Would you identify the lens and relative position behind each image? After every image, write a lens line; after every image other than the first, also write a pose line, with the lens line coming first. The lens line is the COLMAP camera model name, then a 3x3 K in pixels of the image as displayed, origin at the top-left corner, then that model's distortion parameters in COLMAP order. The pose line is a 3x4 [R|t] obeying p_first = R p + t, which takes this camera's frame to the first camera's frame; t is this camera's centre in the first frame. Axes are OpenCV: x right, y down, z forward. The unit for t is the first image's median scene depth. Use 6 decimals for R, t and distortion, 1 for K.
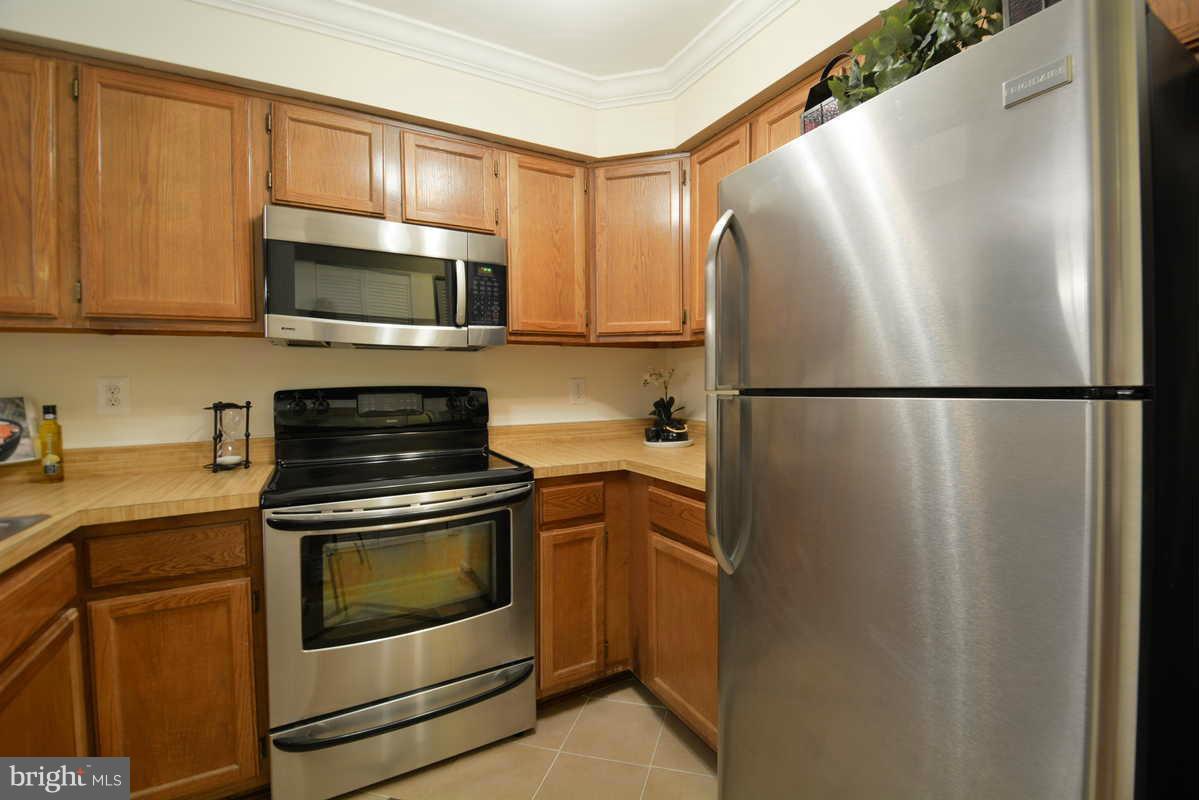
lens RADIAL K [[539.5, 0, 622.2], [0, 539.5, 391.5], [0, 0, 1]] dist [0.017584, -0.022738]
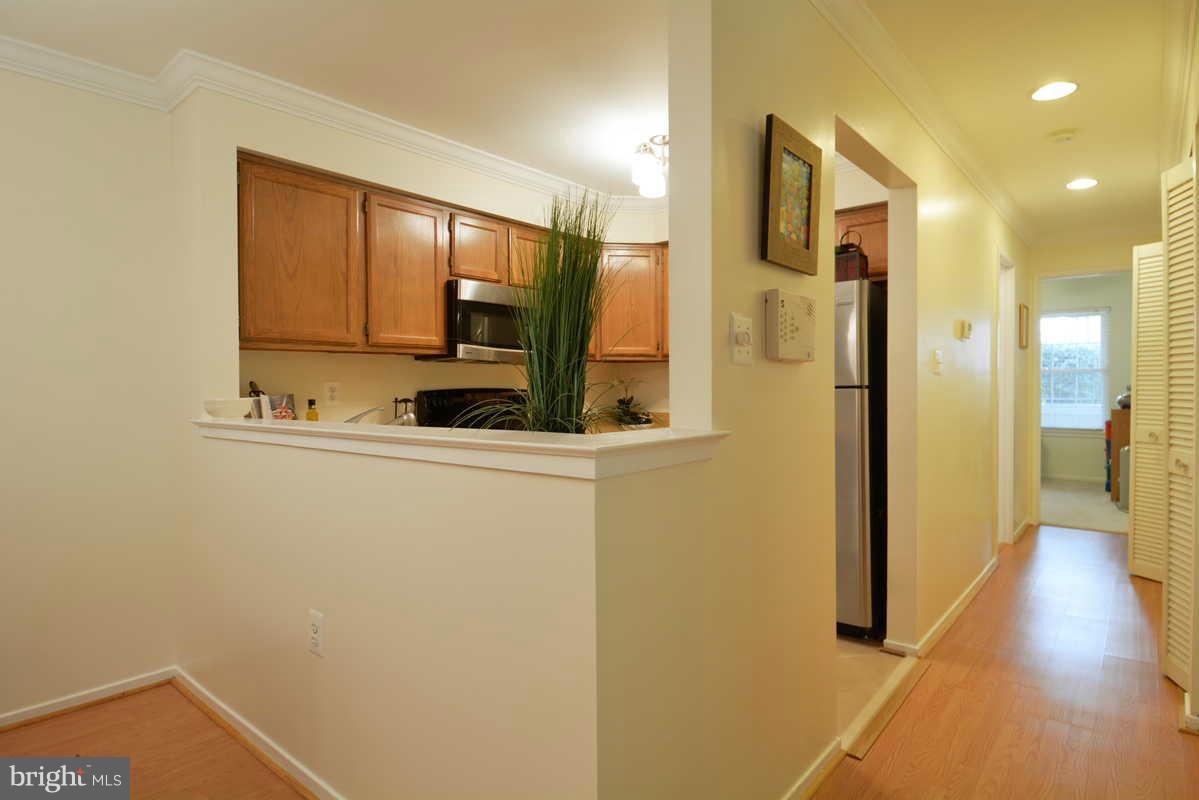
lens RADIAL K [[632.8, 0, 630.5], [0, 632.8, 391.8], [0, 0, 1]] dist [0.001638, -0.000350]
pose [[0.935052, -0.002064, 0.354504, -0.820790], [0.006730, 0.999906, -0.011929, 0.029248], [-0.354446, 0.013540, 0.934978, -0.967678]]
